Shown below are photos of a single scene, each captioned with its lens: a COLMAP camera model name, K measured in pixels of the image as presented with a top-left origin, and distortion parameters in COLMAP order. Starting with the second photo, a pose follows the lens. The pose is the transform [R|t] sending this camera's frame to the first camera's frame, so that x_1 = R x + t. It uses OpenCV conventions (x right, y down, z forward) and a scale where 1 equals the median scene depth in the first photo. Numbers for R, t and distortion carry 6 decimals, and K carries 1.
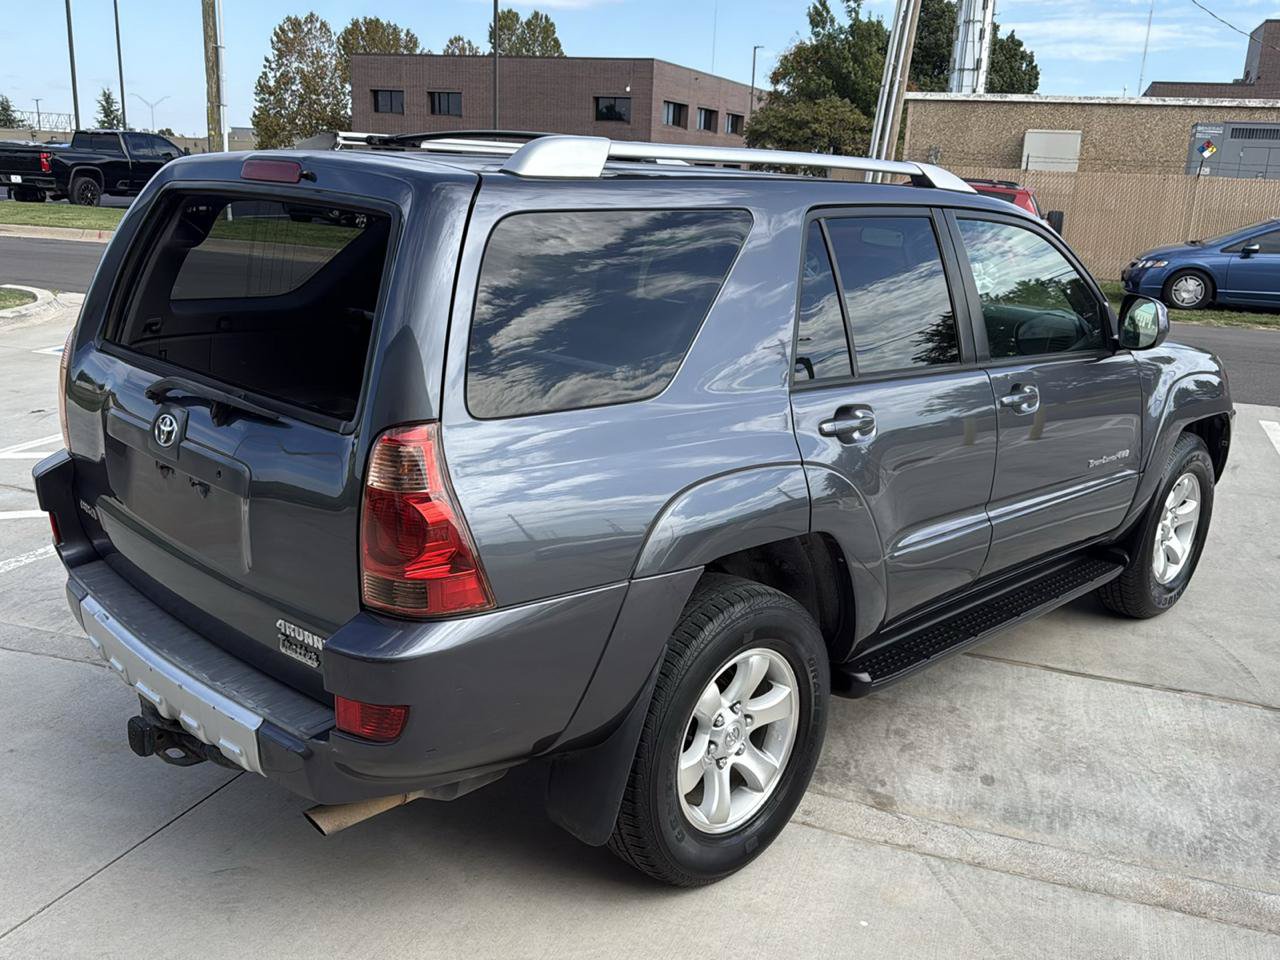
lens RADIAL K [[1134.8, 0, 642.4], [0, 1134.8, 485.3], [0, 0, 1]] dist [0.096449, -0.175616]
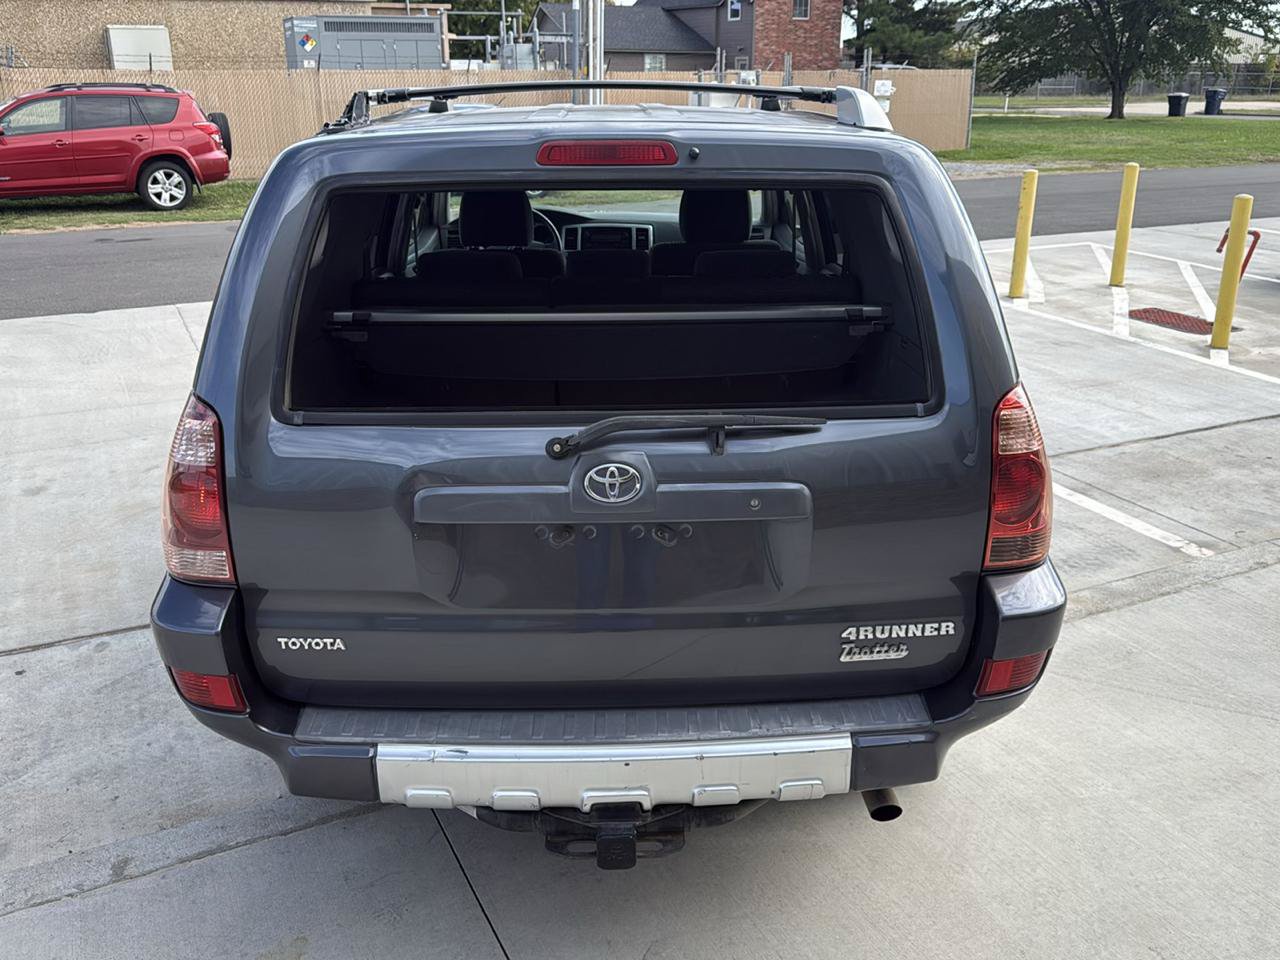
lens RADIAL K [[1134.8, 0, 642.4], [0, 1134.8, 485.3], [0, 0, 1]] dist [0.096449, -0.175616]
pose [[0.687854, -0.283023, 0.668397, -0.077880], [0.224629, 0.958646, 0.174756, -0.014987], [-0.690216, 0.029935, 0.722984, 0.033204]]
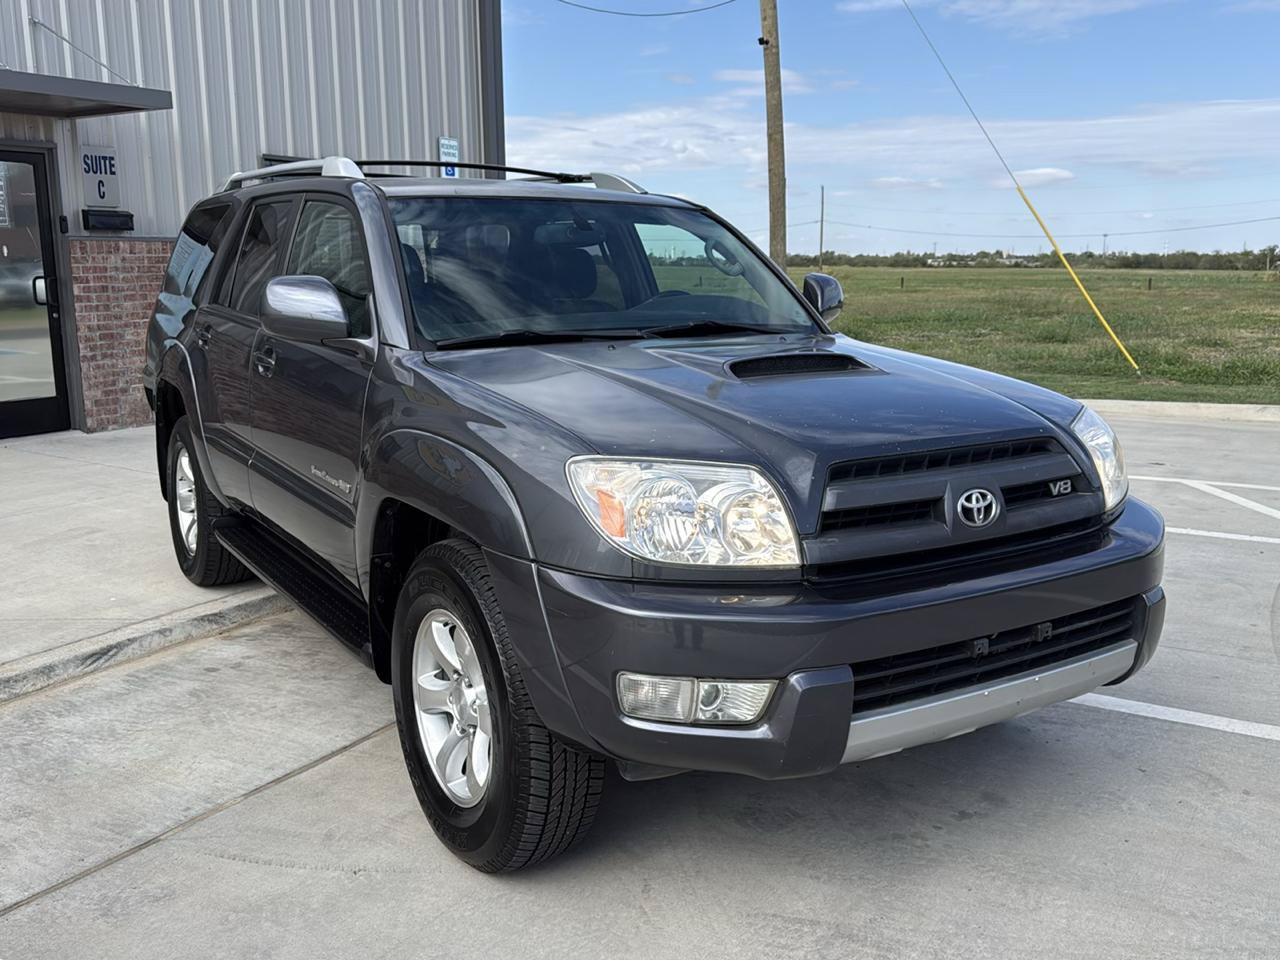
lens RADIAL K [[1149.0, 0, 640.0], [0, 1149.0, 480.0], [0, 0, 1]] dist [0.077258, -0.150006]
pose [[-0.216090, 0.144825, -0.965573, 0.153061], [-0.269749, 0.941591, 0.201597, -0.032838], [0.938371, 0.304025, -0.164402, 0.178780]]
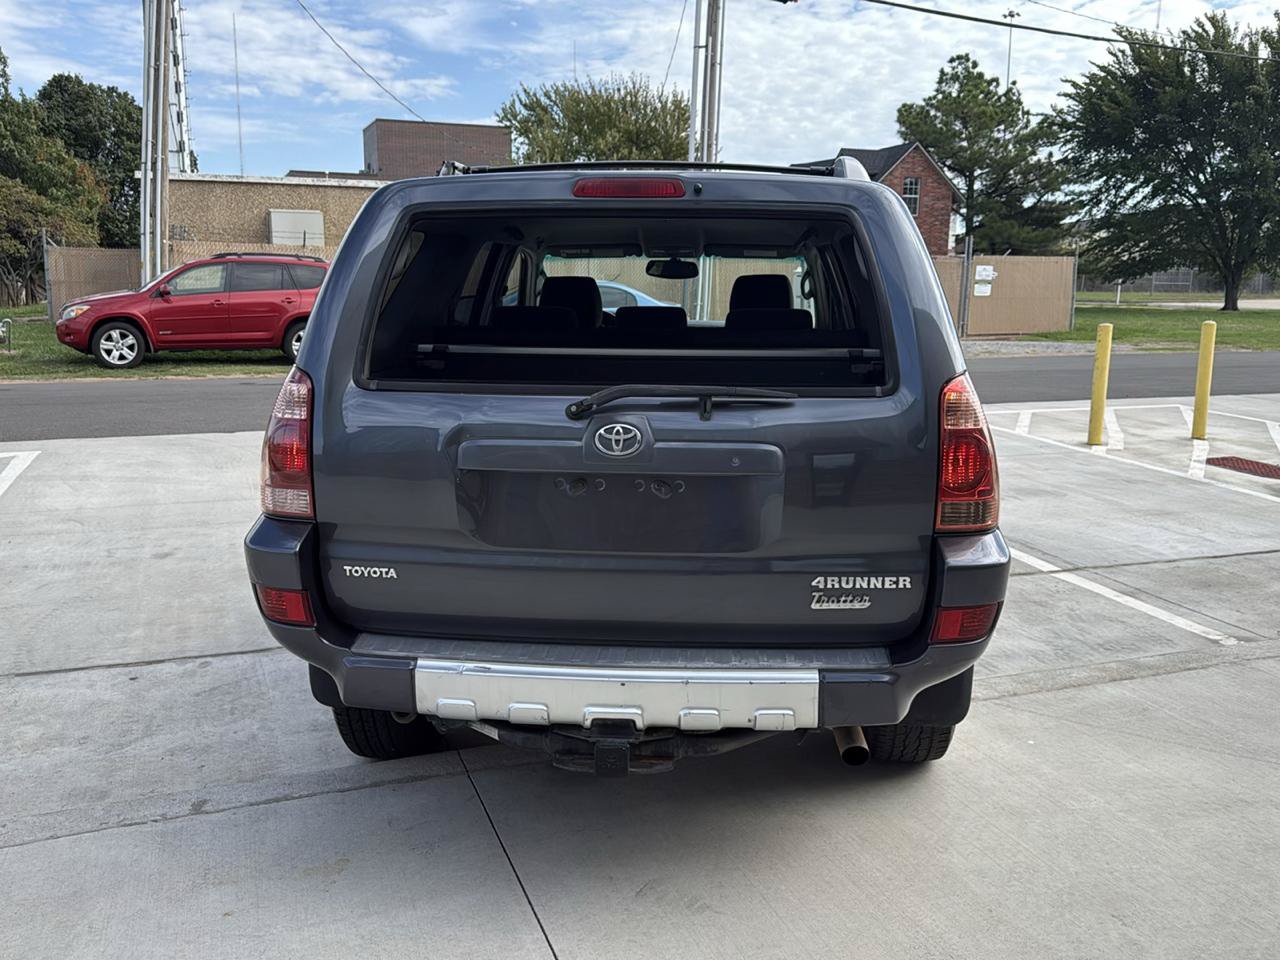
lens RADIAL K [[1134.8, 0, 642.4], [0, 1134.8, 485.3], [0, 0, 1]] dist [0.096449, -0.175616]
pose [[0.758586, -0.152381, 0.633503, -0.085233], [0.196833, 0.980437, 0.000135, -0.000111], [-0.621131, 0.124592, 0.773740, 0.018864]]
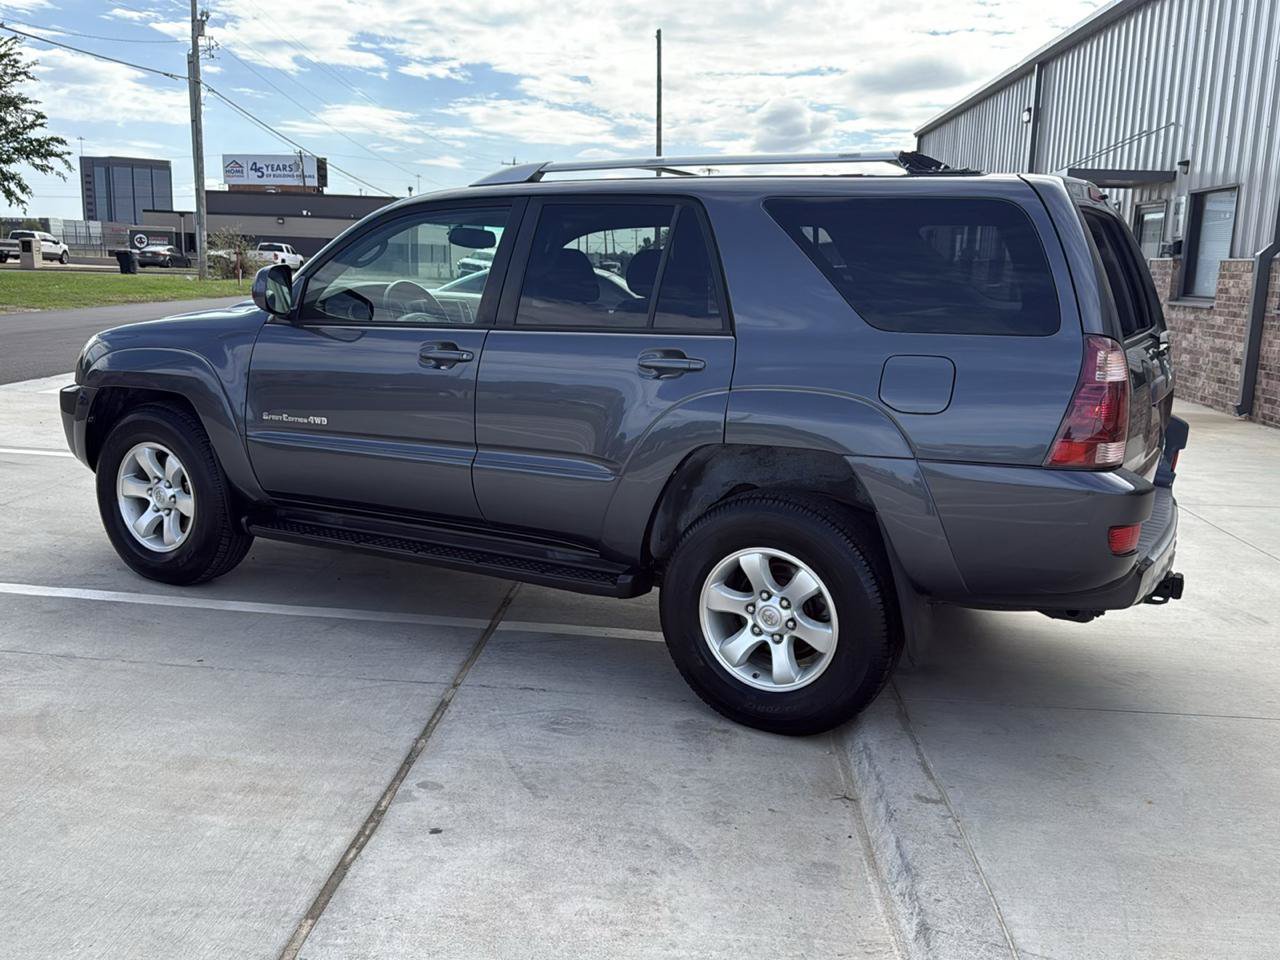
lens RADIAL K [[1124.6, 0, 642.2], [0, 1124.6, 484.4], [0, 0, 1]] dist [0.179690, -0.364477]
pose [[-0.280650, -0.234835, 0.930638, -0.135109], [0.218891, 0.928396, 0.300280, -0.041643], [-0.934517, 0.287982, -0.209151, 0.164664]]
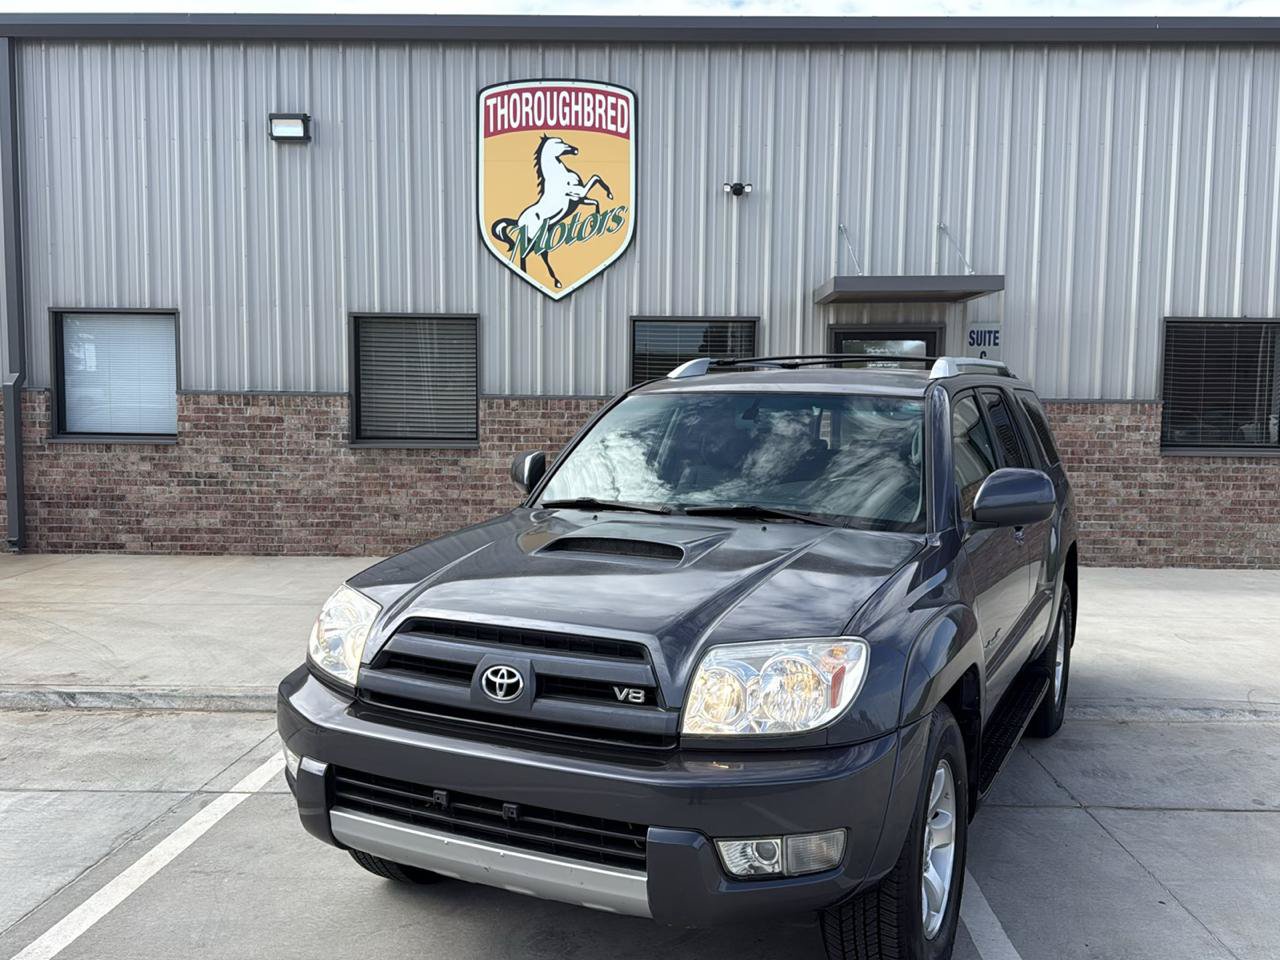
lens RADIAL K [[1124.6, 0, 642.2], [0, 1124.6, 484.4], [0, 0, 1]] dist [0.179690, -0.364477]
pose [[-0.947925, -0.023343, -0.317638, 0.088485], [-0.129636, 0.939238, 0.317847, -0.066119], [0.290918, 0.342472, -0.893353, 0.266794]]
